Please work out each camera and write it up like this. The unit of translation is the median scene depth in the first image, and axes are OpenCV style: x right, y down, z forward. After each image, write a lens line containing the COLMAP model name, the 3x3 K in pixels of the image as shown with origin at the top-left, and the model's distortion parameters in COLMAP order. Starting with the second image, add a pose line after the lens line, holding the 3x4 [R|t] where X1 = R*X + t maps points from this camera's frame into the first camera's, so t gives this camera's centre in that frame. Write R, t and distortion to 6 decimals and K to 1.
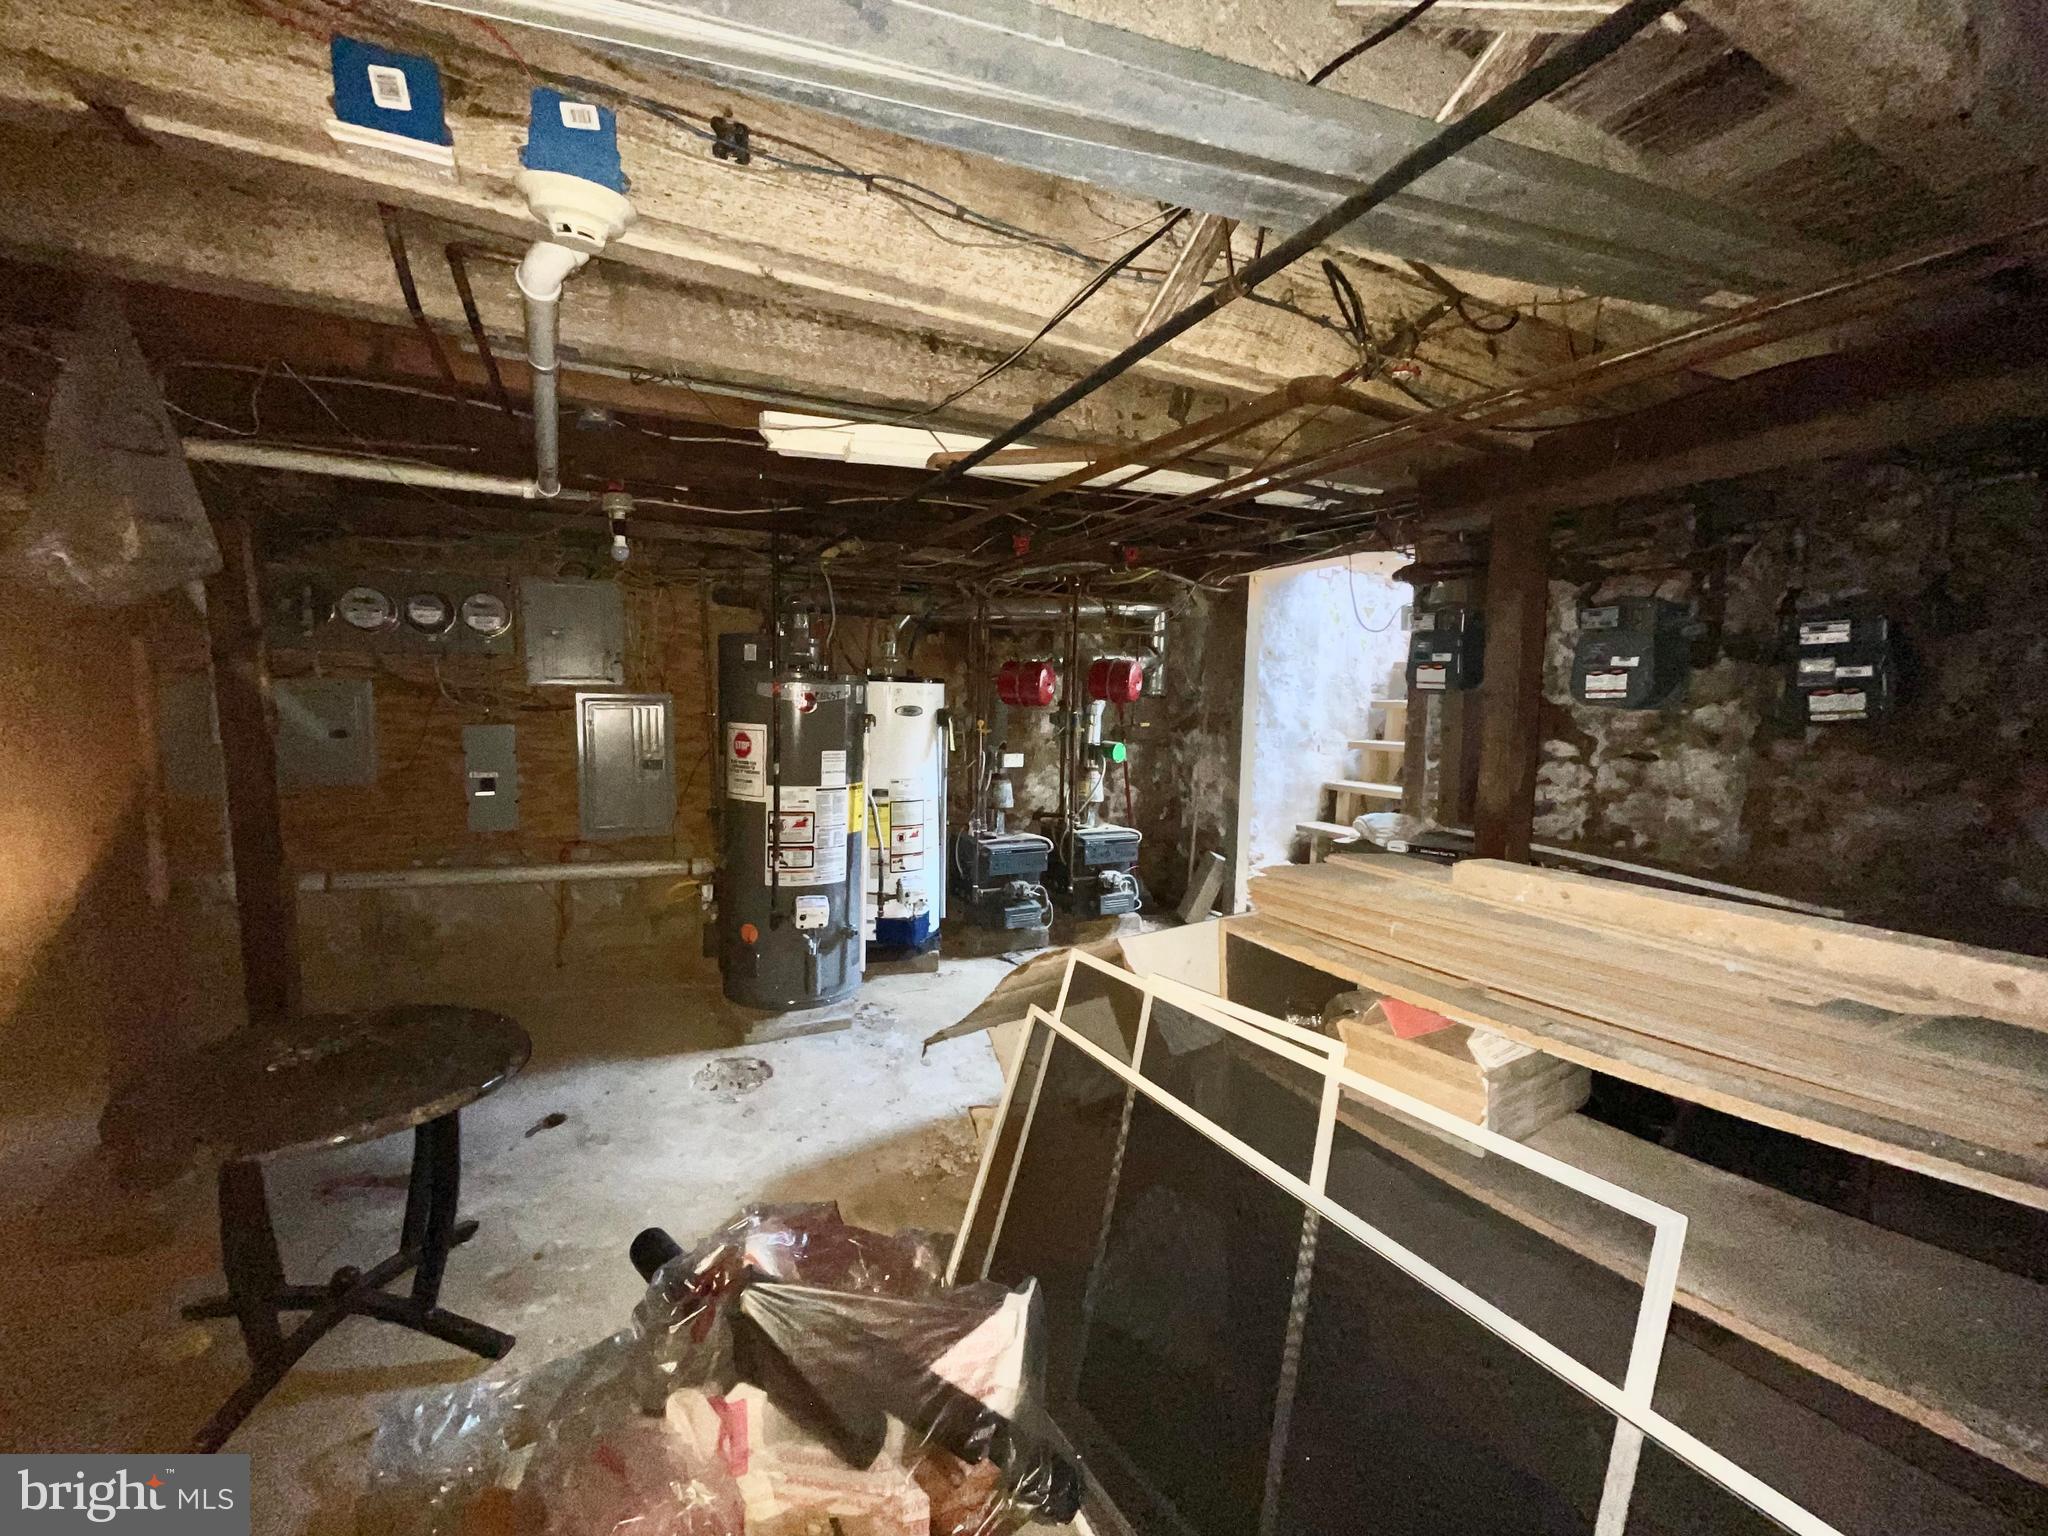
lens RADIAL K [[822.0, 0, 1014.7], [0, 822.0, 778.7], [0, 0, 1]] dist [0.011431, -0.000062]
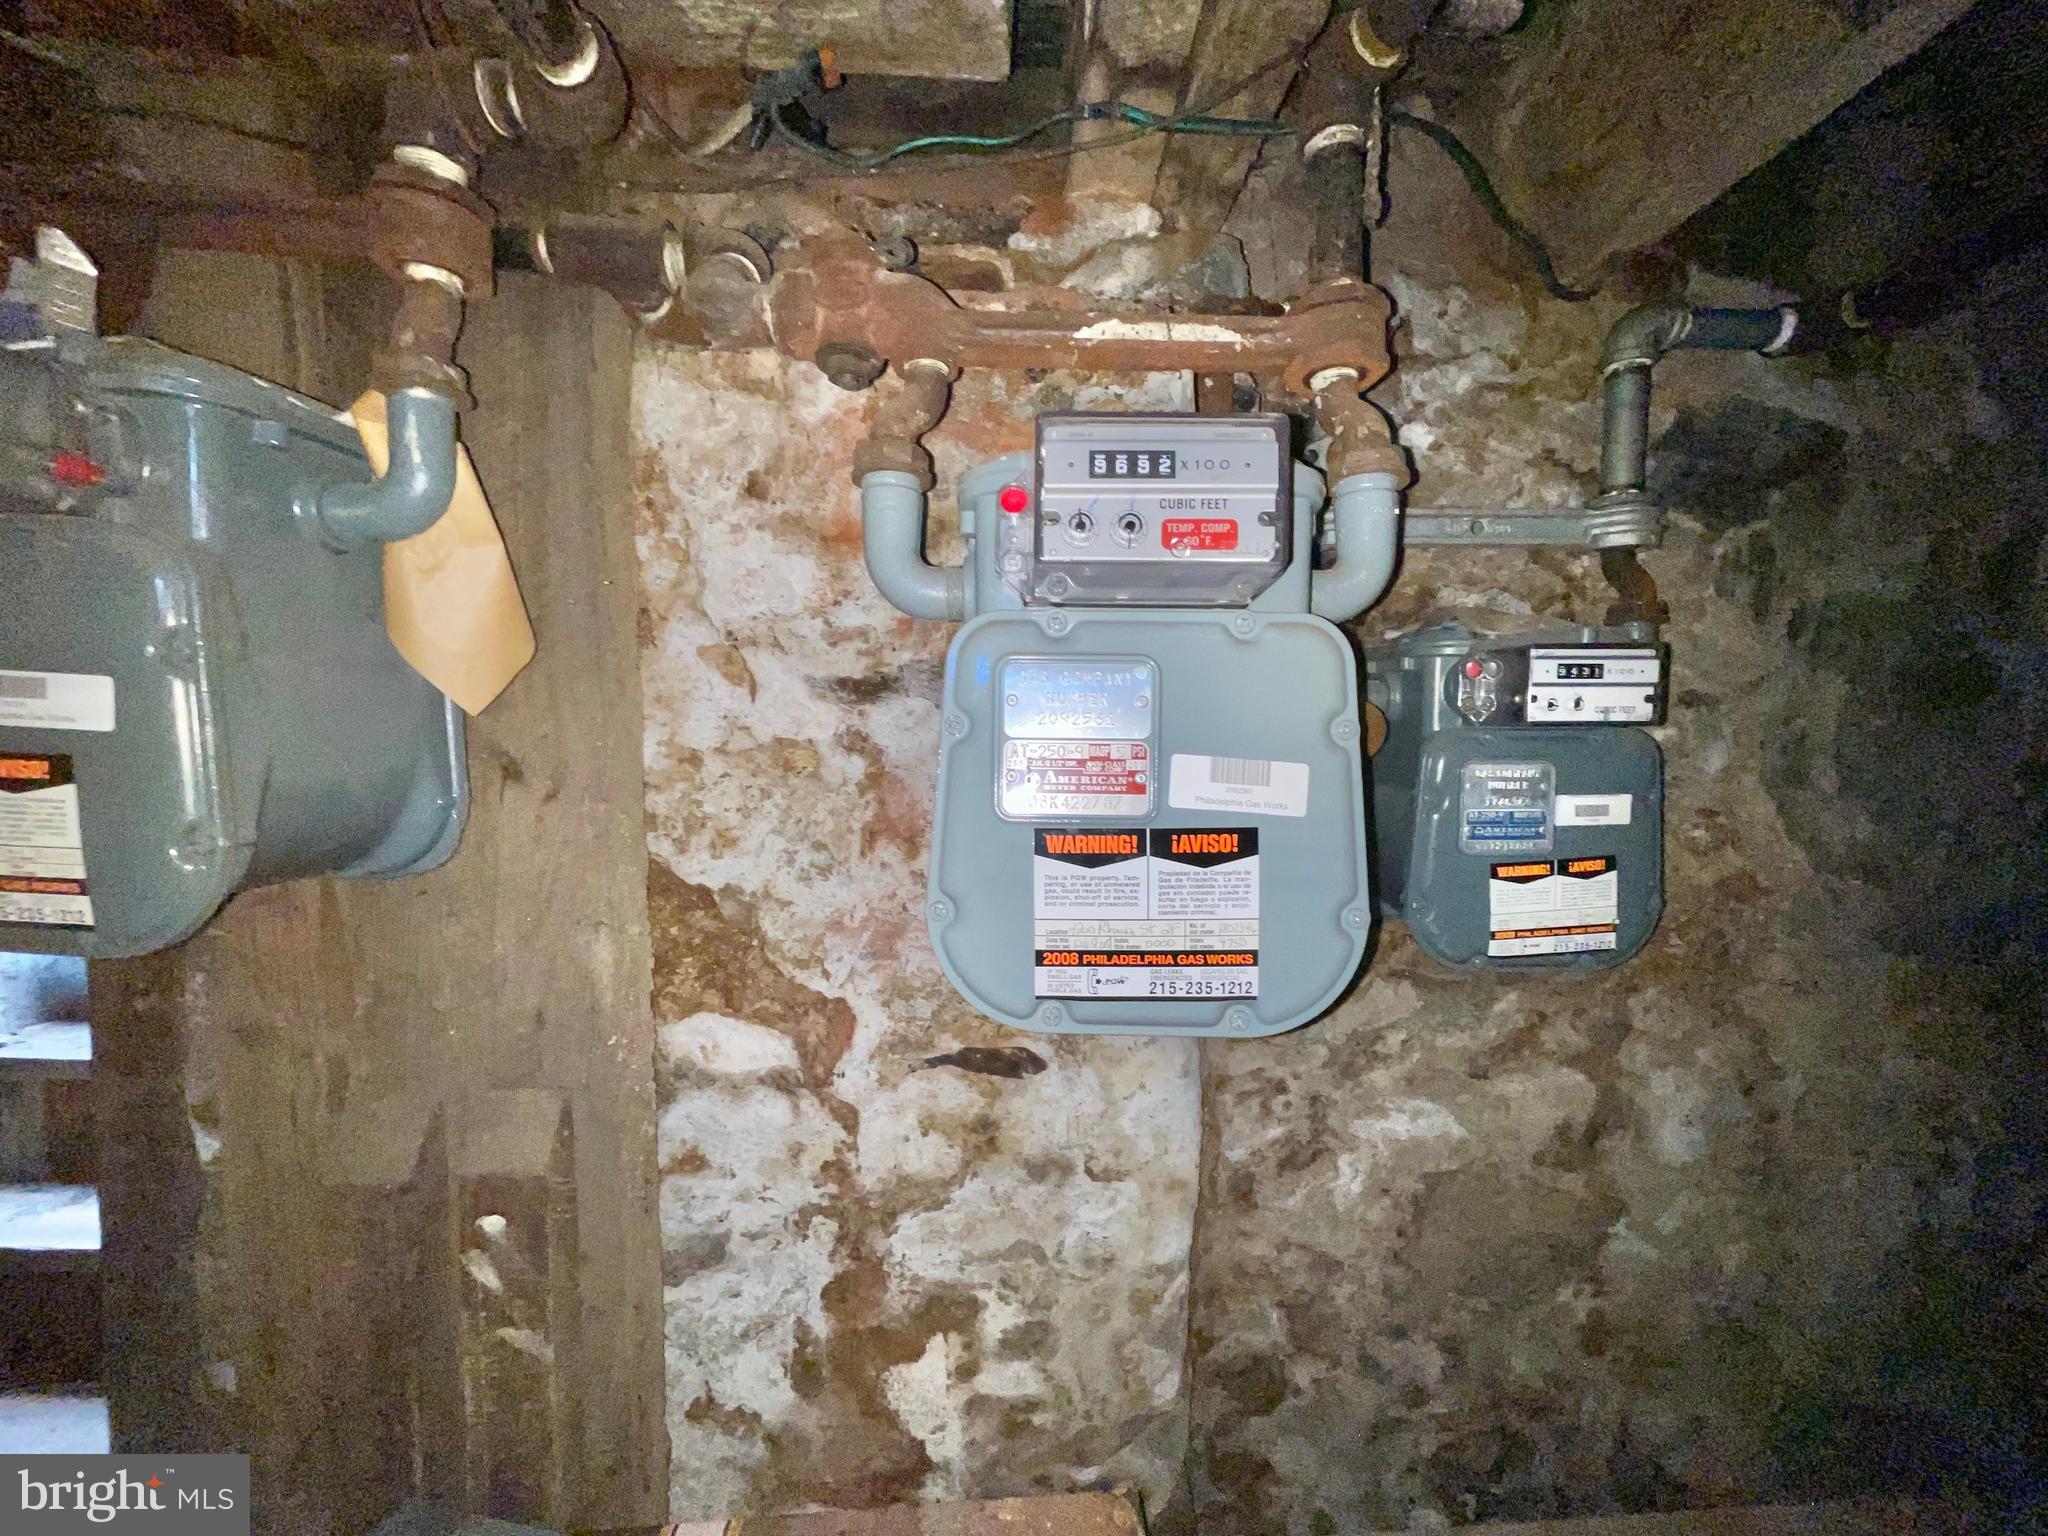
lens RADIAL K [[822.0, 0, 1014.7], [0, 822.0, 778.7], [0, 0, 1]] dist [0.011431, -0.000062]
pose [[0.455527, -0.054639, 0.888543, 0.489760], [0.077144, 0.996783, 0.021746, -0.130201], [-0.886873, 0.058640, 0.458277, 0.828691]]
